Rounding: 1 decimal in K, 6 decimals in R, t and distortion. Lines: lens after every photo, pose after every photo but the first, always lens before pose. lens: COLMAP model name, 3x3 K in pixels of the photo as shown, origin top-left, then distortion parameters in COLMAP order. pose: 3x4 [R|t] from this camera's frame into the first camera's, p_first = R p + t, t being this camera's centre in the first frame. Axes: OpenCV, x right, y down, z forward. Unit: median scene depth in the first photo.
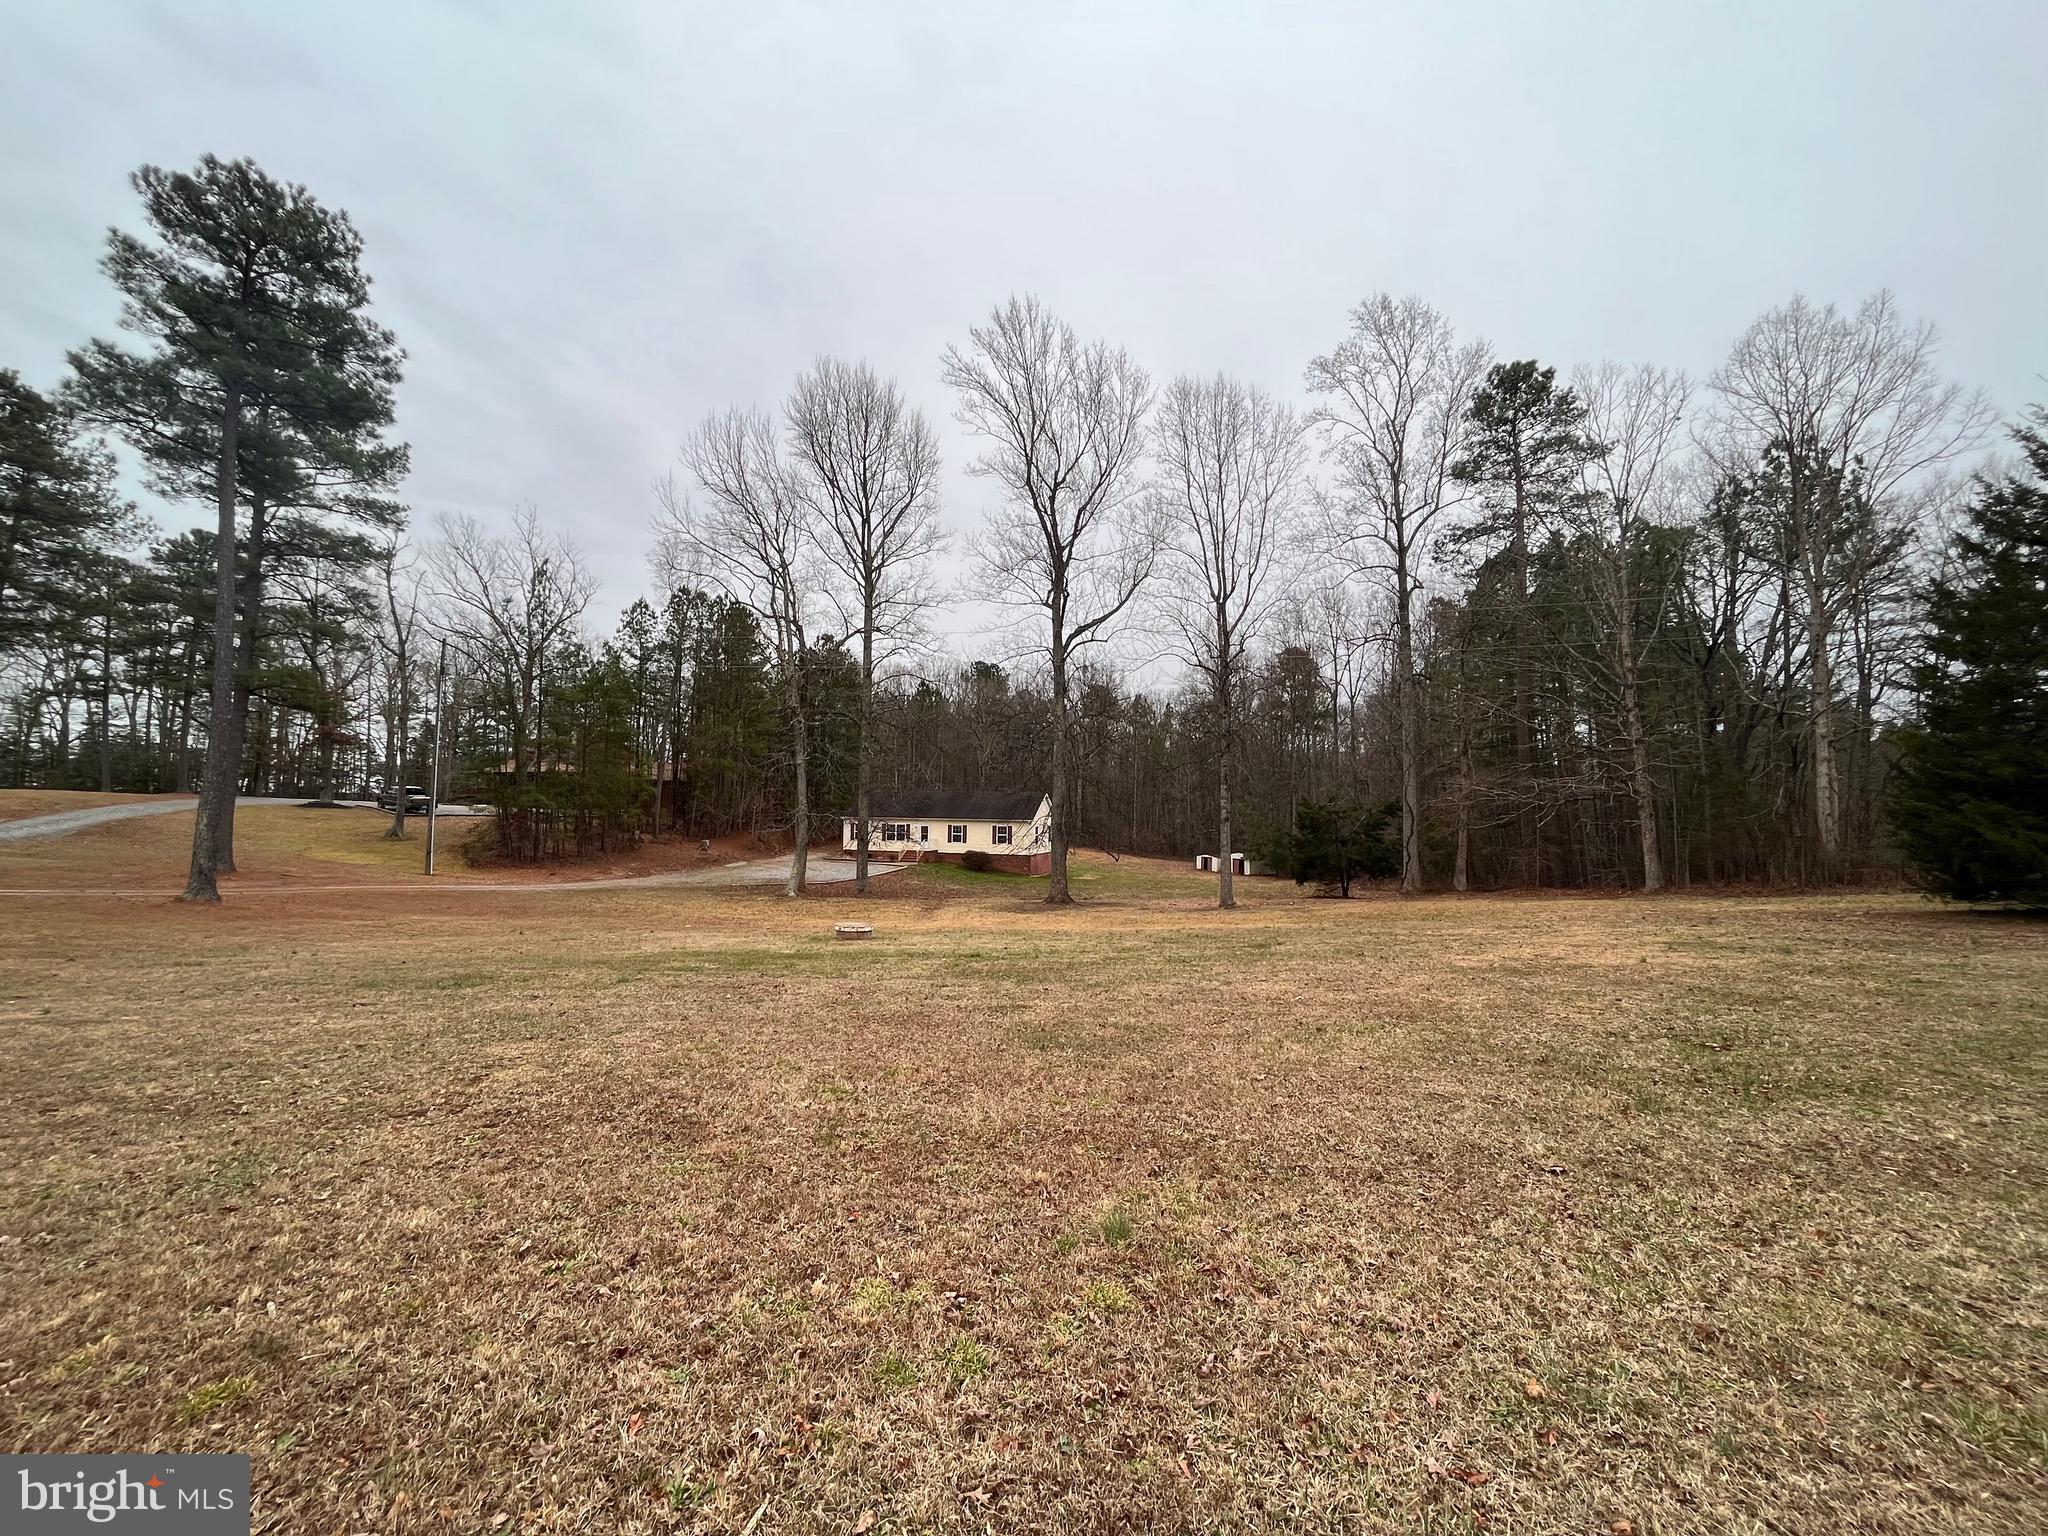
lens RADIAL K [[822.6, 0, 1022.2], [0, 822.6, 764.9], [0, 0, 1]] dist [-0.002358, -0.000627]
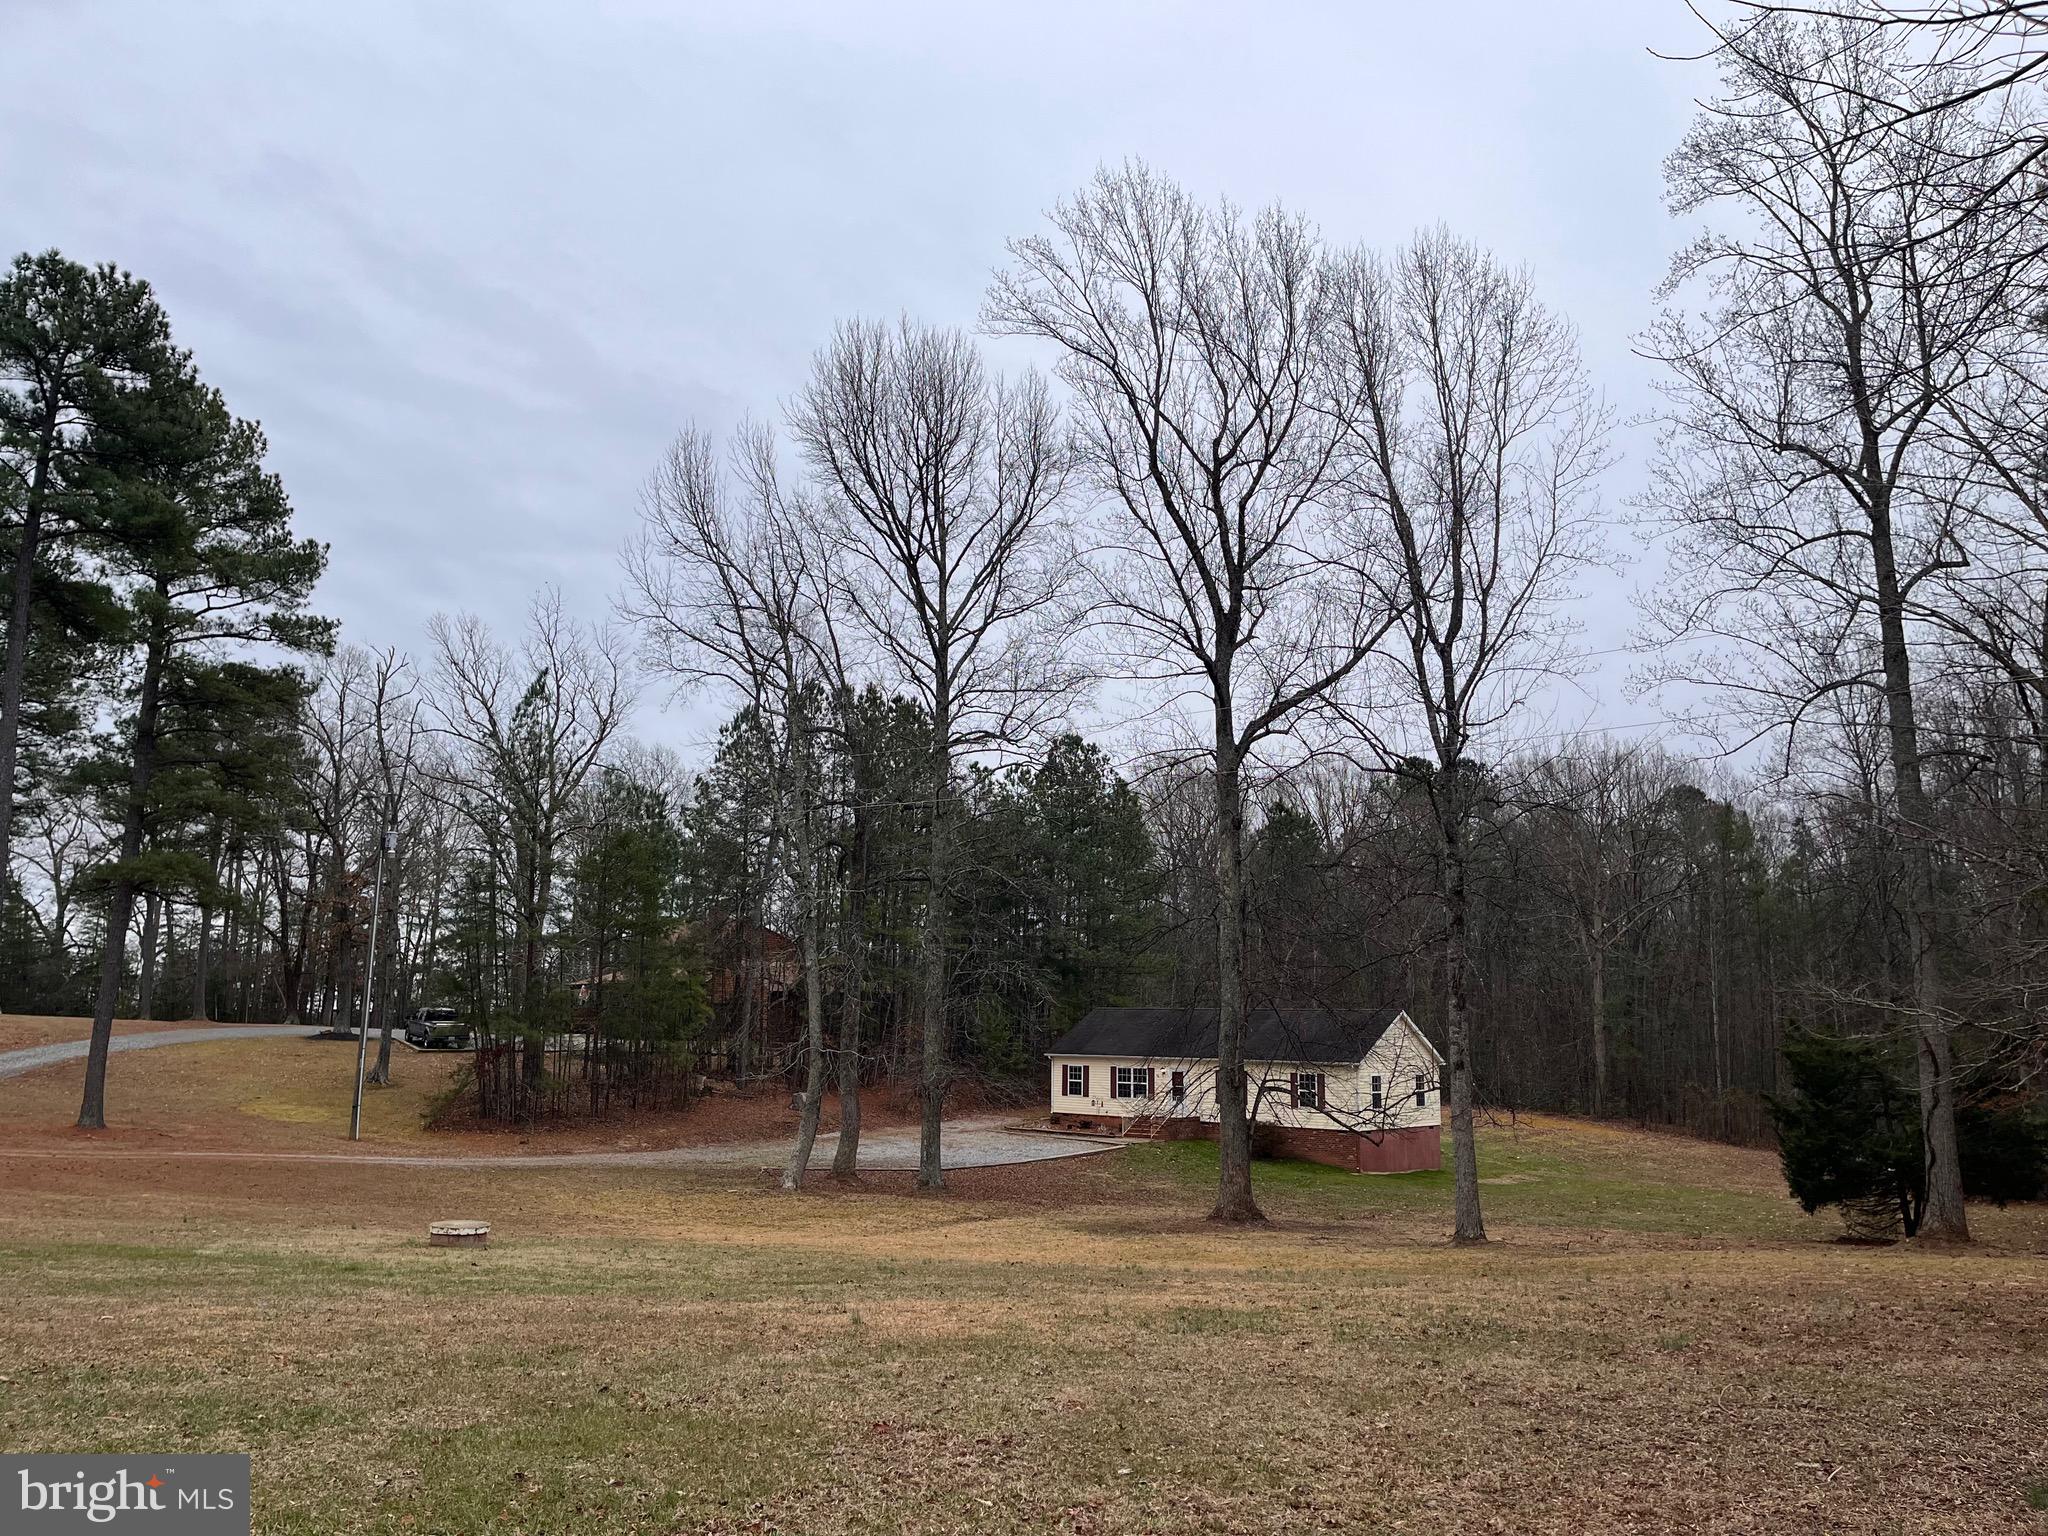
lens RADIAL K [[1535.0, 0, 1043.5], [0, 1535.0, 796.5], [0, 0, 1]] dist [0.077573, -0.100549]
pose [[0.919262, -0.060459, -0.388976, 0.306741], [0.020868, 0.994230, -0.105217, -0.003277], [0.393093, 0.088605, 0.915220, 0.004013]]
